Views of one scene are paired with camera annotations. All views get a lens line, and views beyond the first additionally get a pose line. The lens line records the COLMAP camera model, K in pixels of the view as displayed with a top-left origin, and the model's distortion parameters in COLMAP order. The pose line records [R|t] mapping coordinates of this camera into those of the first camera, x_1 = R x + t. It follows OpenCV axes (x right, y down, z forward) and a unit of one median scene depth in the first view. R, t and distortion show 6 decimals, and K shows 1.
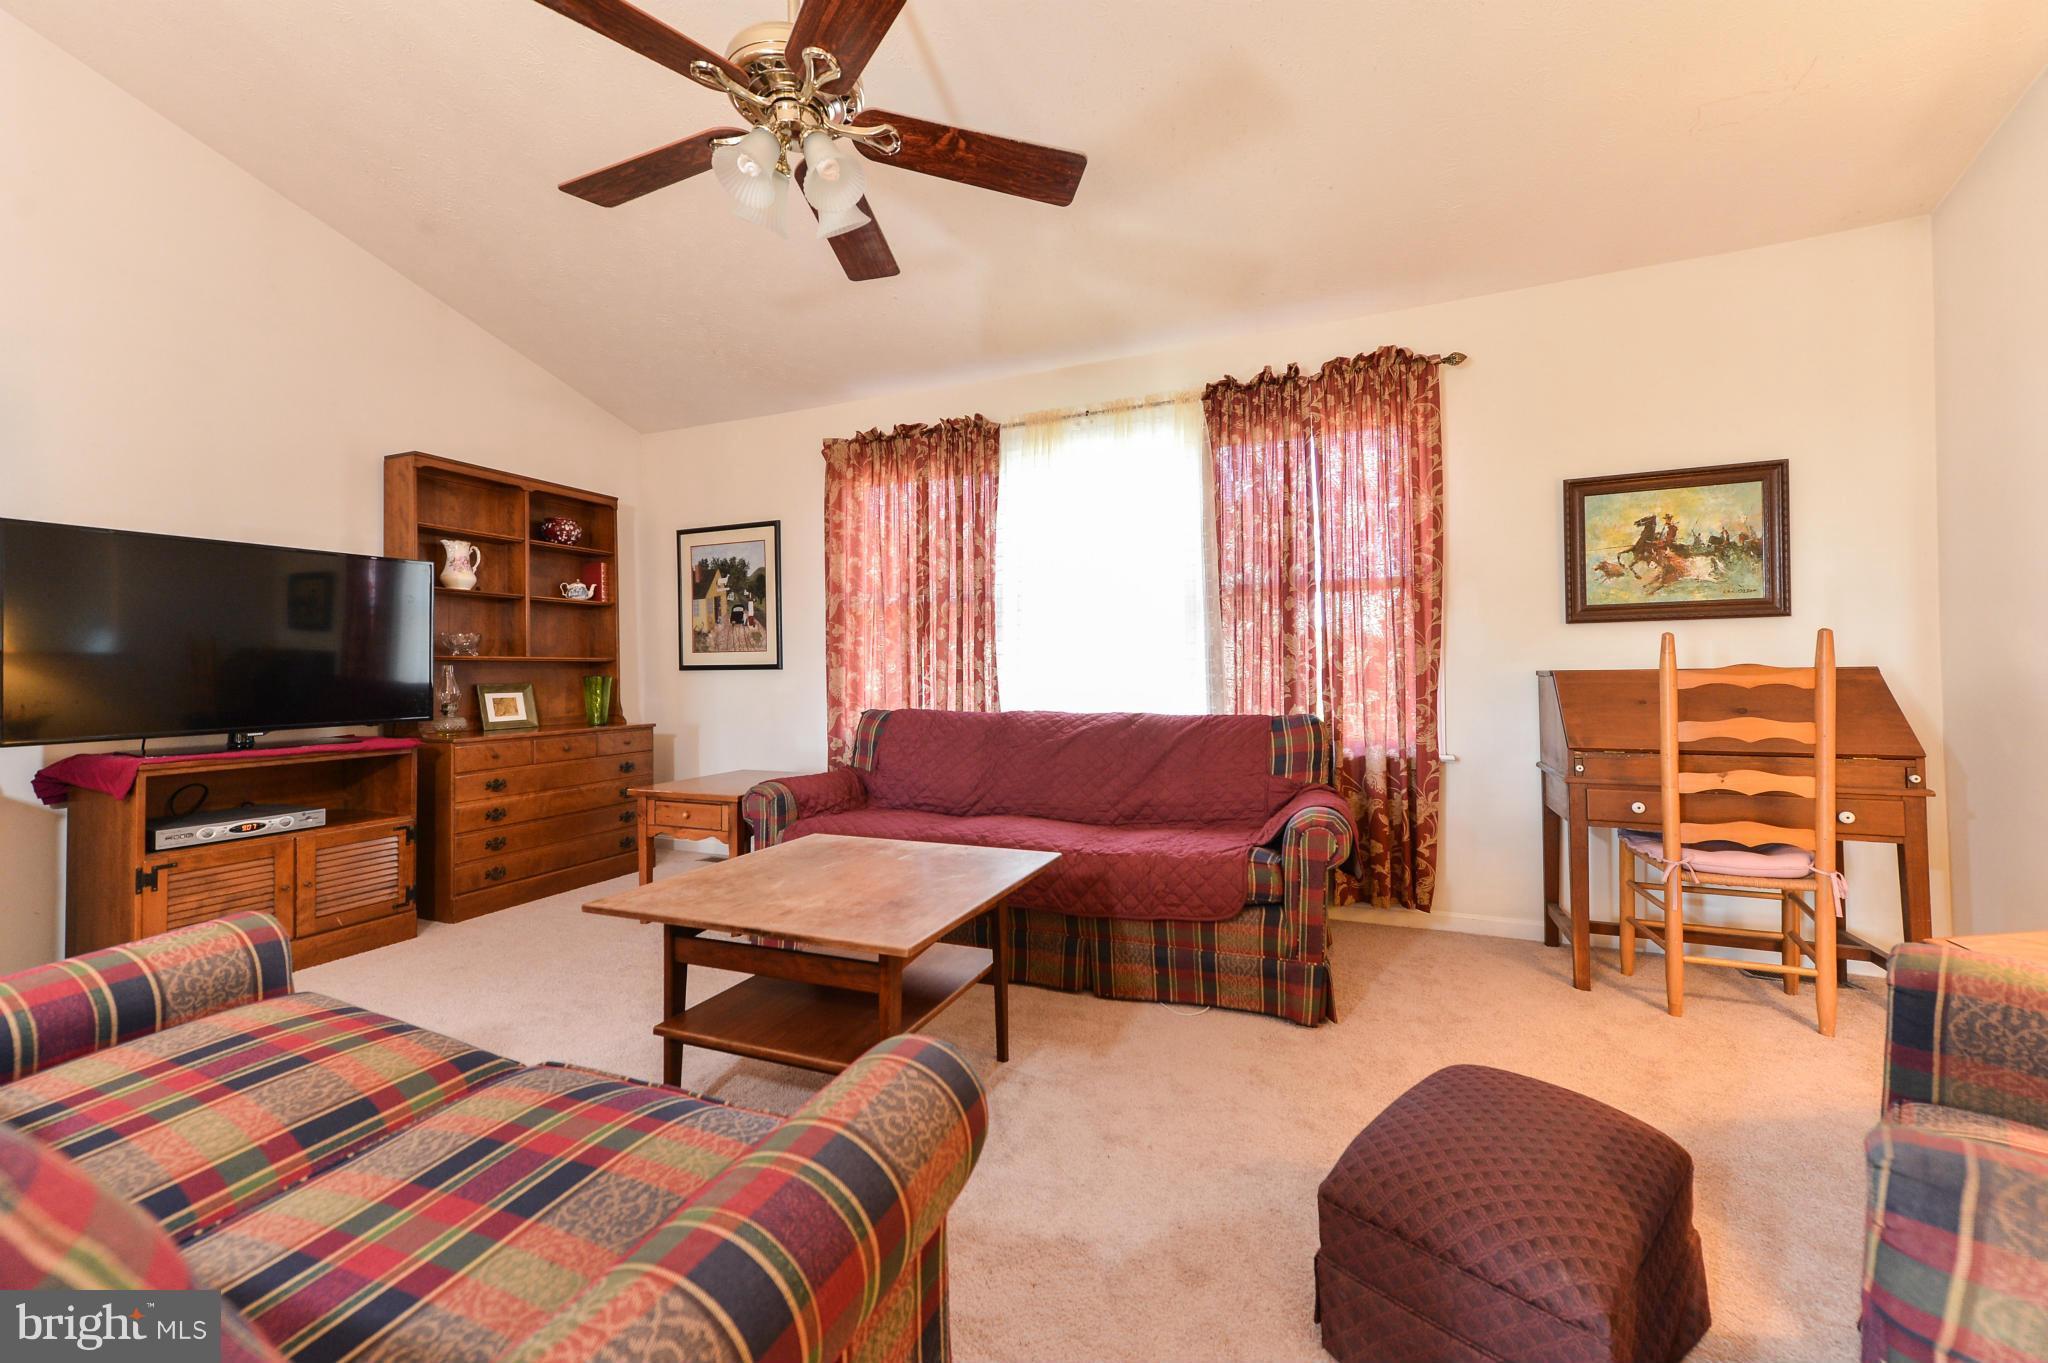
lens RADIAL K [[803.6, 0, 1024.0], [0, 803.6, 665.9], [0, 0, 1]] dist [0.010582, 0.000192]
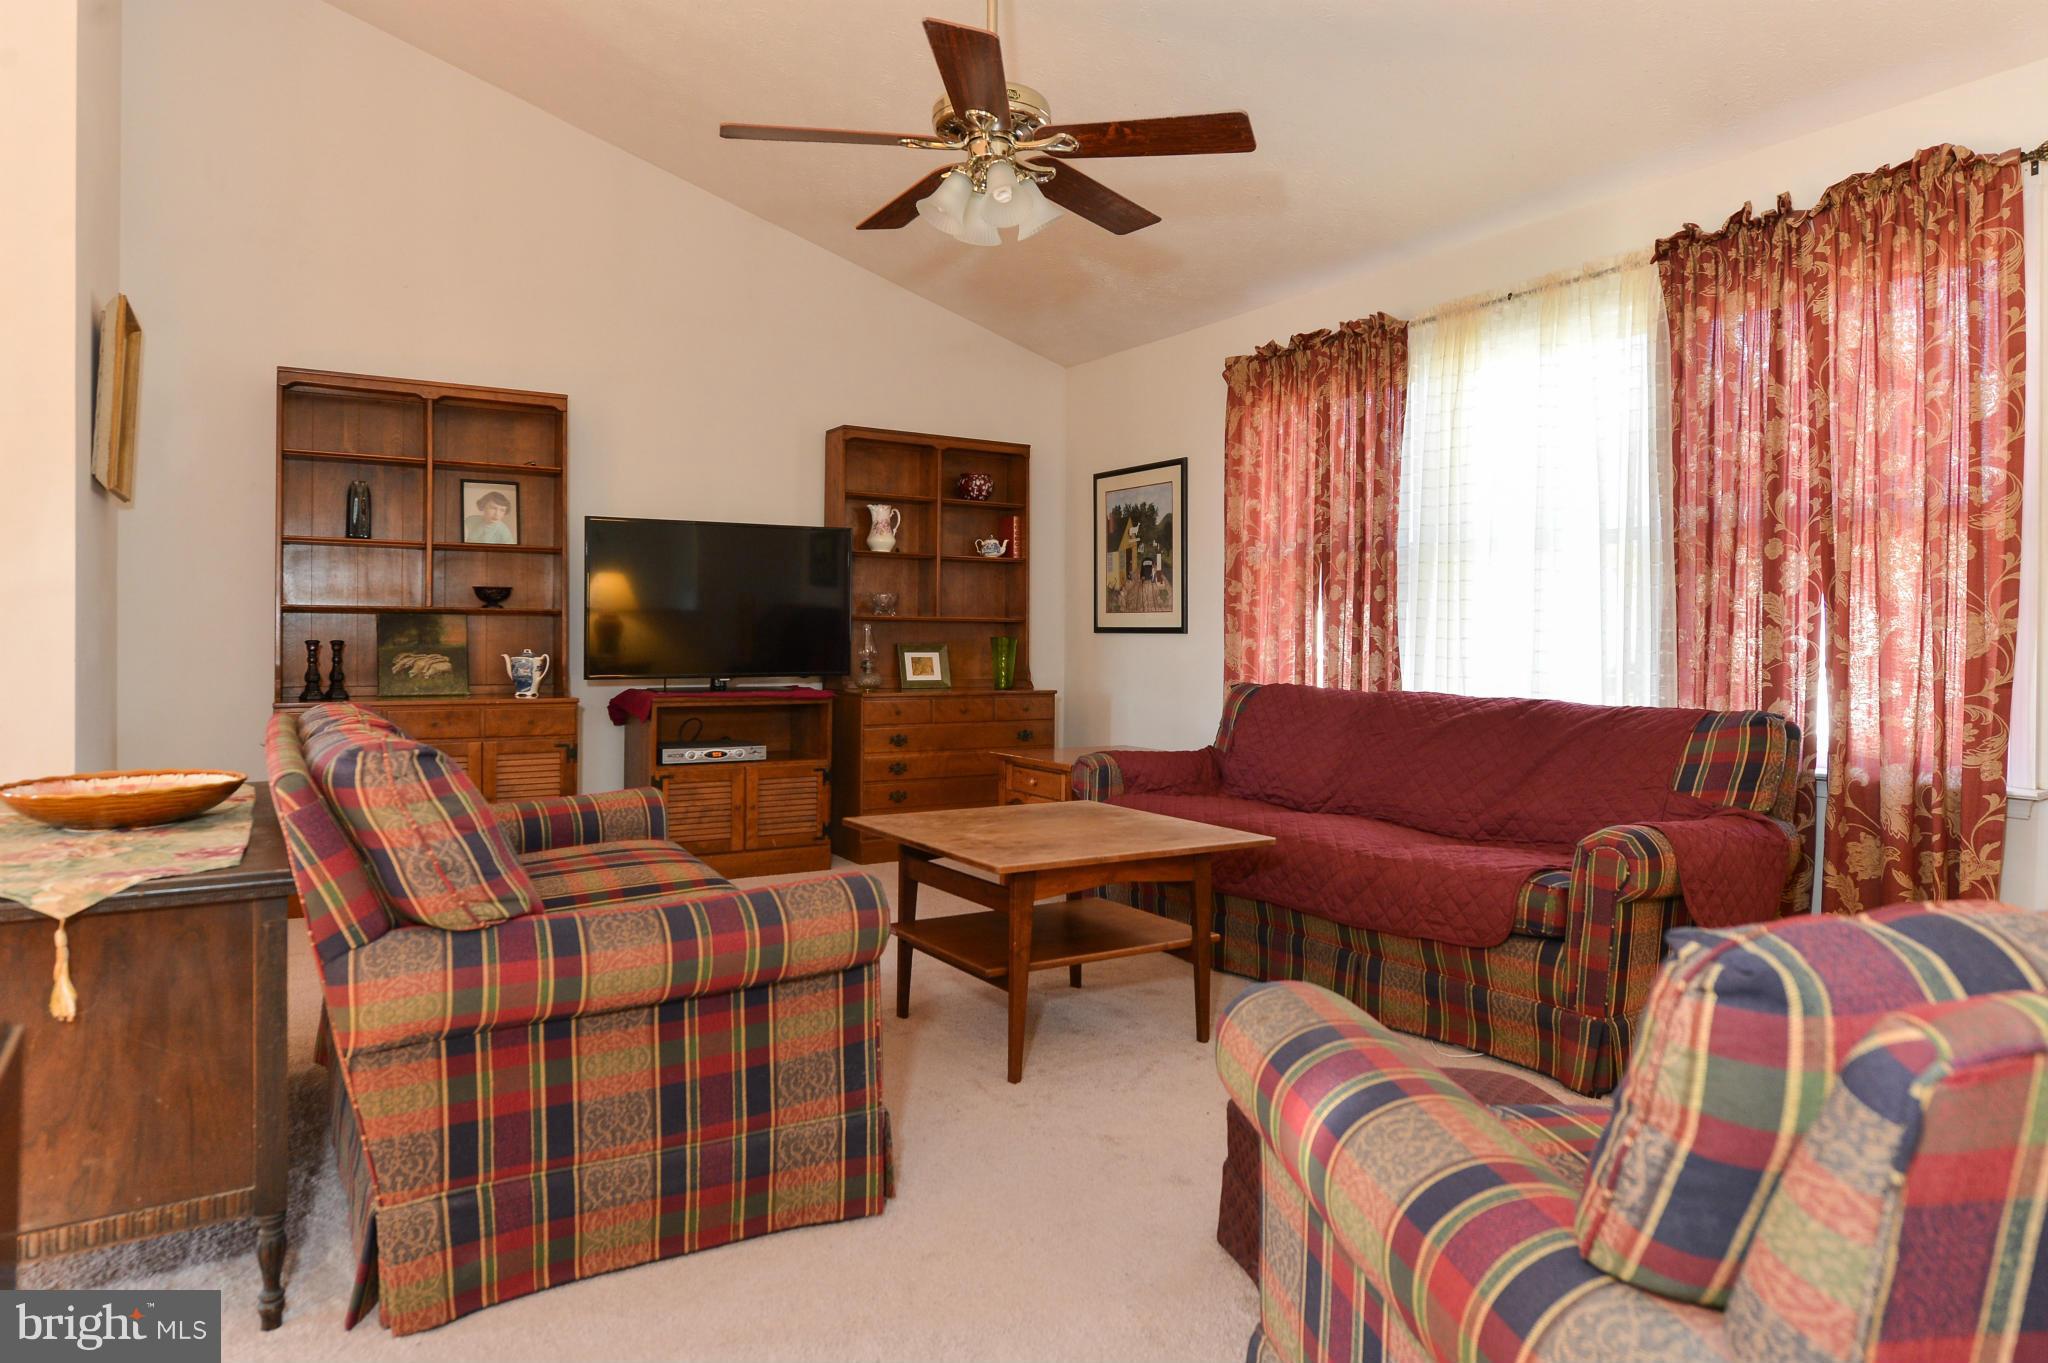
lens RADIAL K [[1222.7, 0, 1030.2], [0, 1222.7, 651.6], [0, 0, 1]] dist [0.000165, -0.000779]
pose [[0.820000, 0.025395, -0.571800, 0.352559], [-0.014335, 0.999613, 0.023839, -0.005820], [0.572184, -0.011351, 0.820046, -0.177362]]
